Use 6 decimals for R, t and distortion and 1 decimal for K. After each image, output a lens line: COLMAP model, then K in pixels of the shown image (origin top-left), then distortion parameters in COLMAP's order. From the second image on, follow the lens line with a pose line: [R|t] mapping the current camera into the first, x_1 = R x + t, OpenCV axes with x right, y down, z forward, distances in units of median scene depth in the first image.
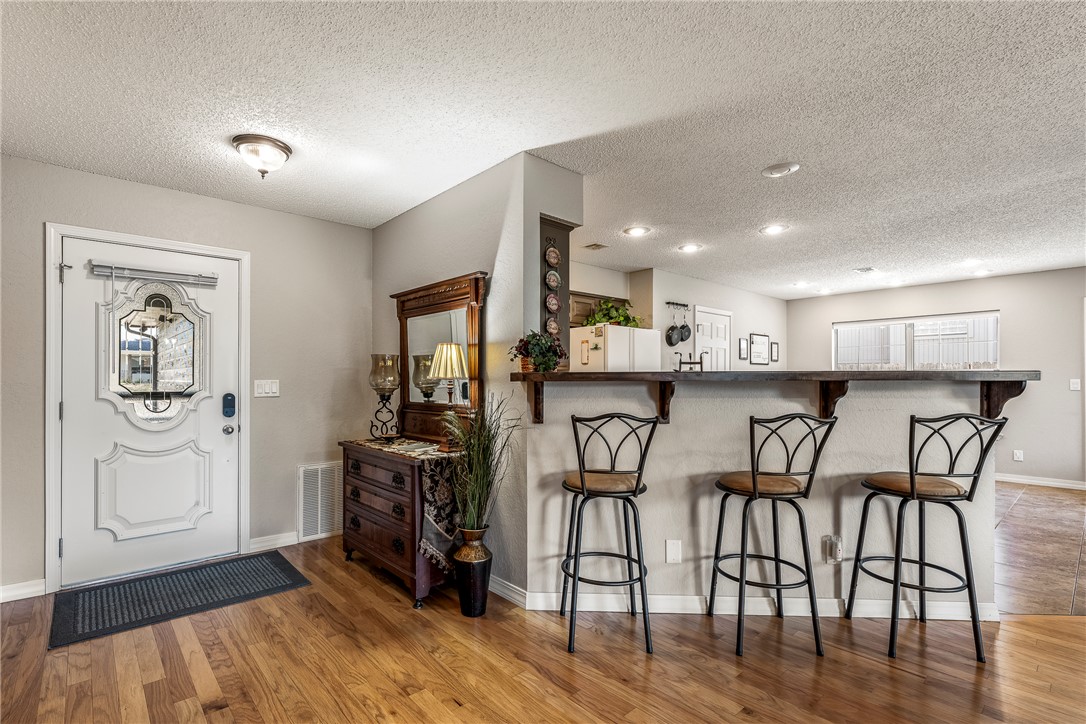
lens RADIAL K [[518.1, 0, 508.6], [0, 518.1, 377.9], [0, 0, 1]] dist [-0.001109, 0.000370]
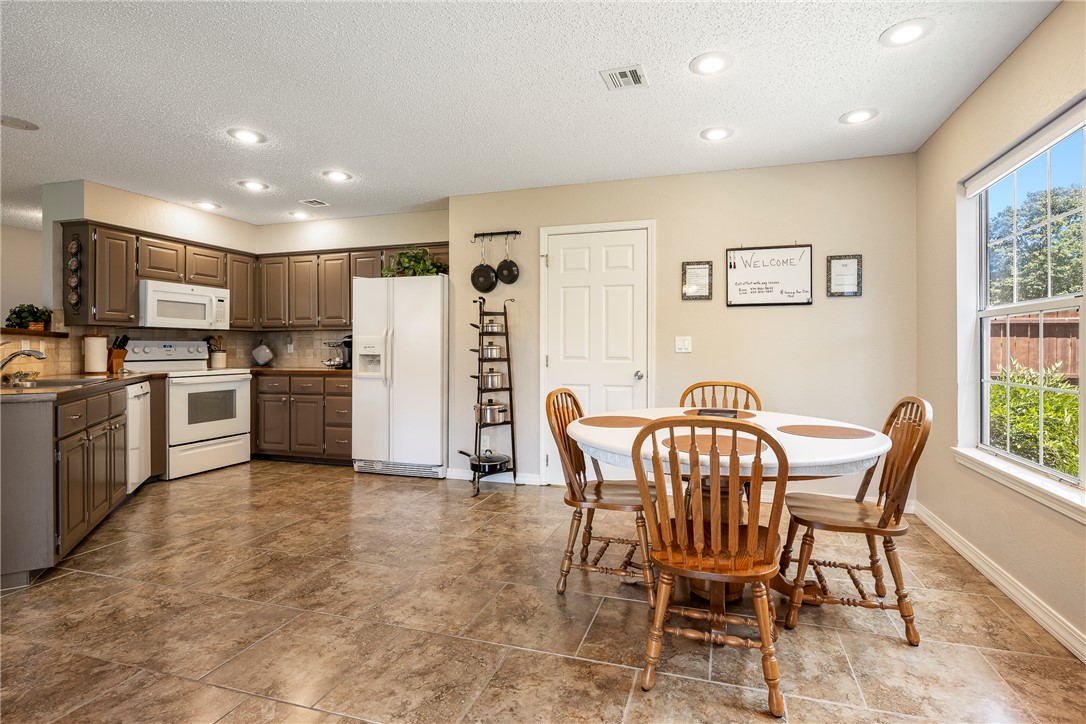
lens RADIAL K [[507.9, 0, 572.8], [0, 507.9, 346.5], [0, 0, 1]] dist [-0.000076, -0.000638]
pose [[0.543435, -0.001321, -0.839451, 1.565860], [0.004026, 0.999991, 0.001032, 0.025668], [0.839442, -0.003941, 0.543435, 1.115075]]
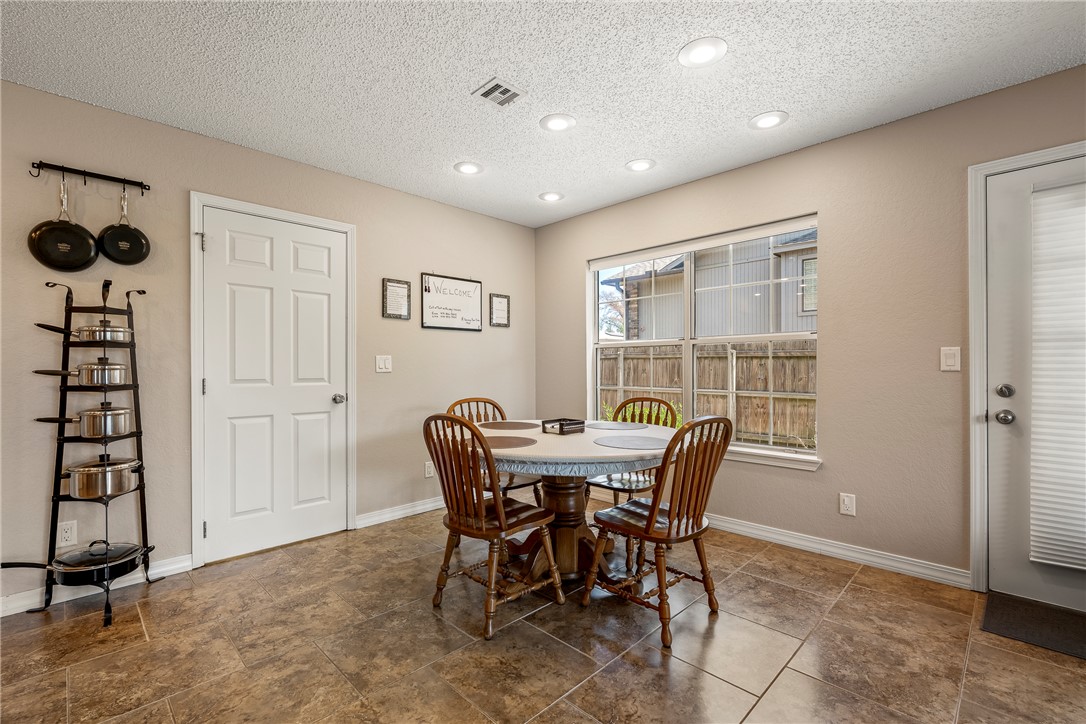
lens RADIAL K [[477.0, 0, 538.7], [0, 477.0, 369.4], [0, 0, 1]] dist [-0.001950, -0.000703]
pose [[0.997454, -0.001728, 0.071296, 1.061617], [0.000973, 0.999943, 0.010629, 0.024689], [-0.071311, -0.010533, 0.997399, 0.915896]]
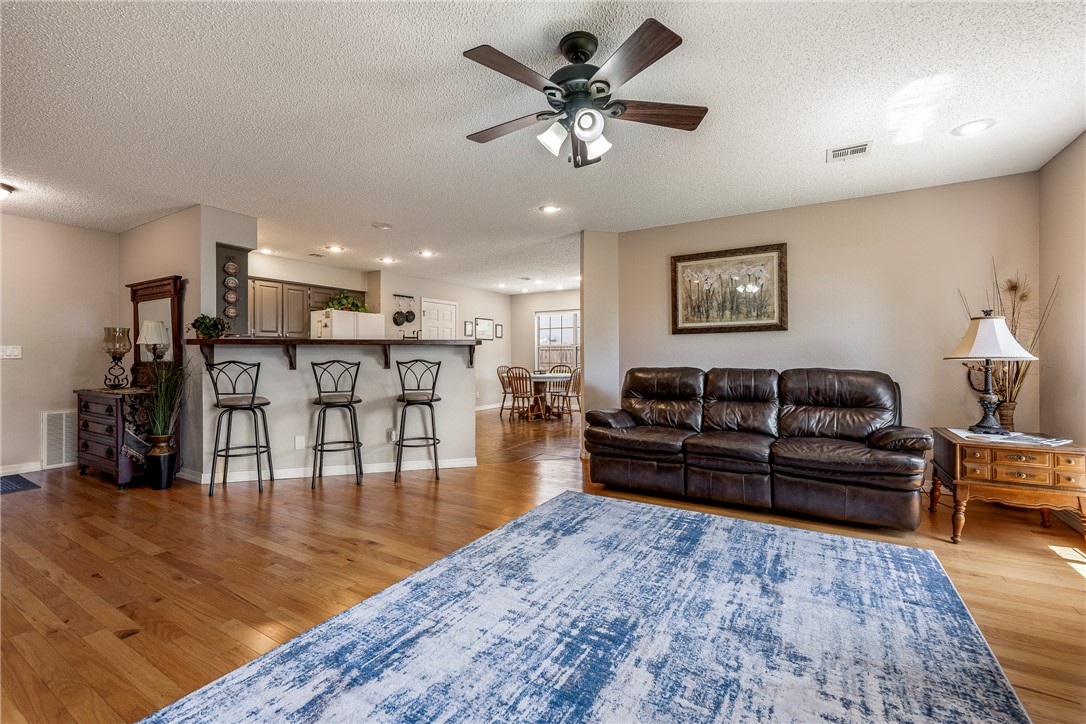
lens RADIAL K [[477.0, 0, 548.8], [0, 477.0, 354.2], [0, 0, 1]] dist [-0.001950, -0.000703]
pose [[0.944538, -0.001820, 0.328398, 0.431561], [0.001948, 0.999998, -0.000062, 0.028200], [-0.328397, 0.000698, 0.944540, -0.587945]]
